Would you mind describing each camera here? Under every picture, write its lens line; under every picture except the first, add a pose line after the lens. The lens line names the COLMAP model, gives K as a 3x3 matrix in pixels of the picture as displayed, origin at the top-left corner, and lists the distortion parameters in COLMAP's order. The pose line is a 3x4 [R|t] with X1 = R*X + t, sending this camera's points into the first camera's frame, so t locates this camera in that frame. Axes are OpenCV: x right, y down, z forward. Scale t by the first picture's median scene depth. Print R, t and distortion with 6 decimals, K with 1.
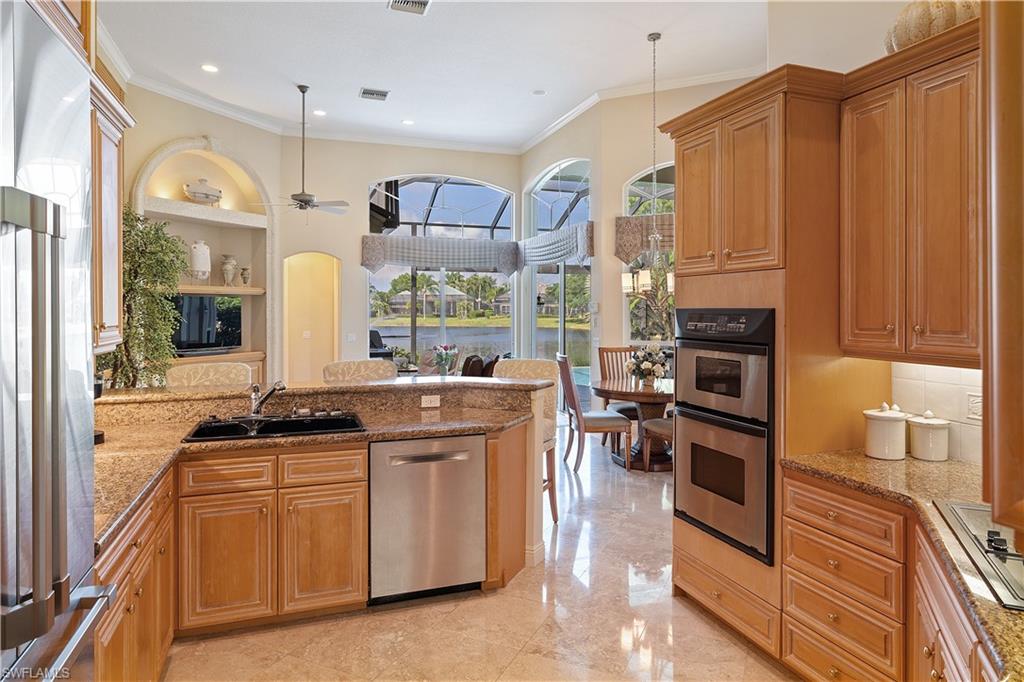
lens RADIAL K [[626.6, 0, 507.1], [0, 626.6, 313.2], [0, 0, 1]] dist [-0.009401, 0.000733]
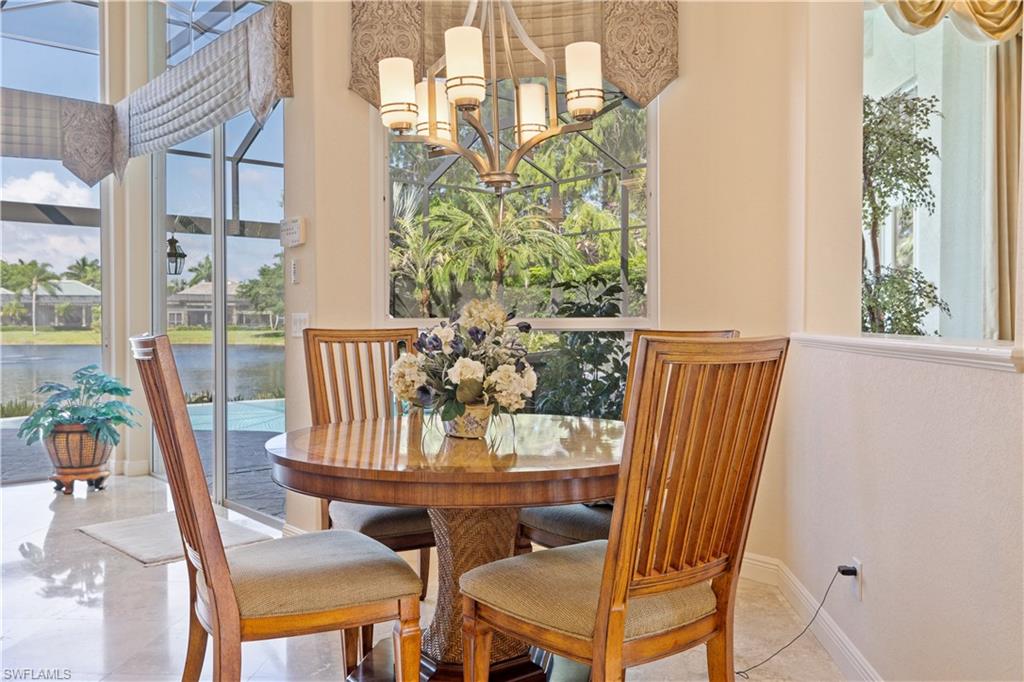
lens RADIAL K [[862.5, 0, 510.3], [0, 862.5, 342.4], [0, 0, 1]] dist [-0.007712, 0.001213]
pose [[0.934372, -0.008108, 0.356208, 0.070270], [0.001607, 0.999827, 0.018544, 0.044227], [-0.356296, -0.016754, 0.934223, 0.437160]]
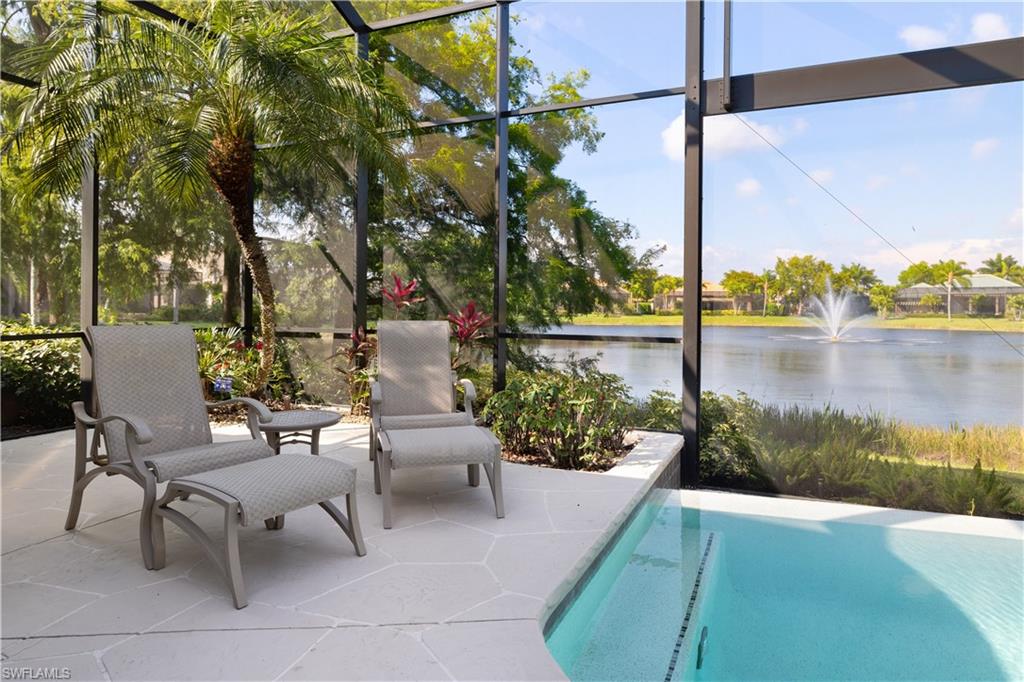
lens RADIAL K [[626.6, 0, 504.7], [0, 626.6, 313.7], [0, 0, 1]] dist [-0.009401, 0.000733]
pose [[0.723620, 0.015836, -0.690017, -0.044743], [-0.013666, 0.999869, 0.008615, 0.036650], [0.690063, 0.003196, 0.723742, 1.339615]]
